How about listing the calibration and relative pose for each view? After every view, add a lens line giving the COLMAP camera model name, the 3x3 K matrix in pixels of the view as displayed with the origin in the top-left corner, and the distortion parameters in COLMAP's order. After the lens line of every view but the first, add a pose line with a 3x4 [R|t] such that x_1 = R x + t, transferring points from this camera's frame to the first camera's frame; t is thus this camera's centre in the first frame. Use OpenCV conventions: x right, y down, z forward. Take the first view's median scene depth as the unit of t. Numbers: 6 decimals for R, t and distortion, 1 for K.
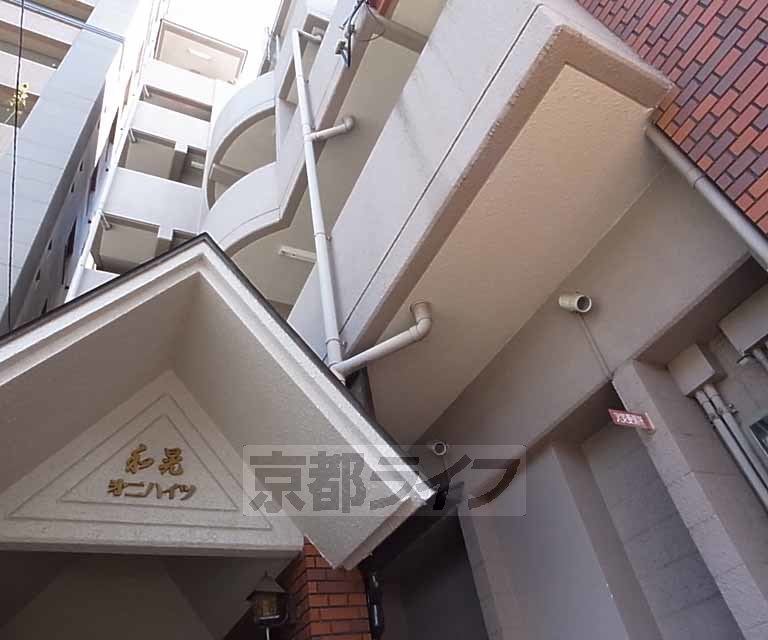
lens RADIAL K [[547.0, 0, 384.0], [0, 547.0, 320.0], [0, 0, 1]] dist [-0.078215, 0.048308]
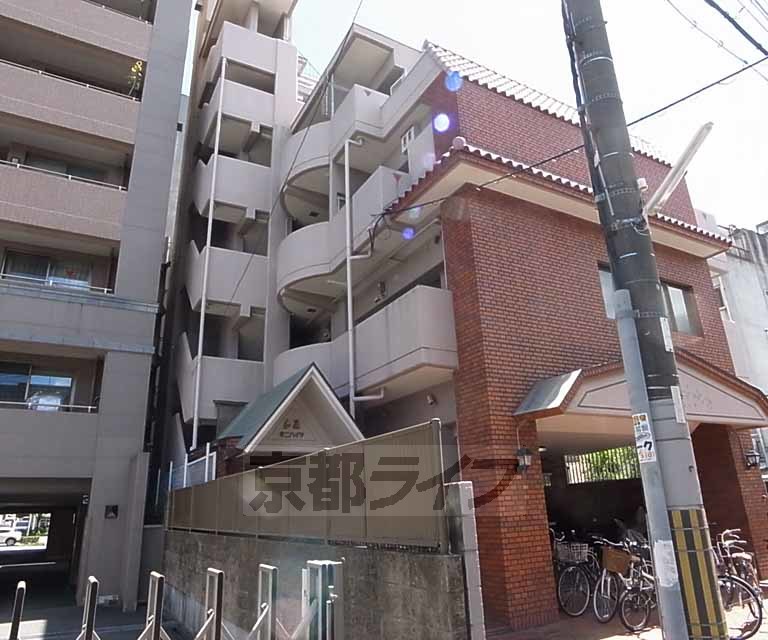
lens RADIAL K [[547.0, 0, 384.0], [0, 547.0, 320.0], [0, 0, 1]] dist [-0.078215, 0.048308]
pose [[0.991359, 0.129967, 0.017795, -0.027524], [-0.126941, 0.916253, 0.379957, -1.521654], [0.033078, -0.378932, 0.924833, -1.630771]]
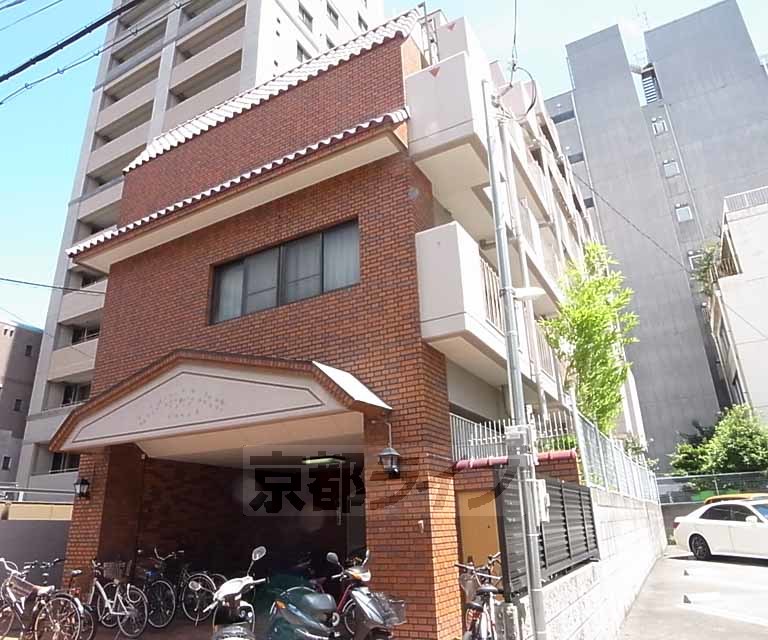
lens RADIAL K [[547.2, 0, 331.9], [0, 547.2, 320.9], [0, 0, 1]] dist [-0.072416, 0.038372]
pose [[0.548604, -0.168560, -0.818915, 3.994667], [0.513817, 0.840648, 0.171181, -0.702585], [0.659565, -0.514682, 0.547792, 0.118758]]
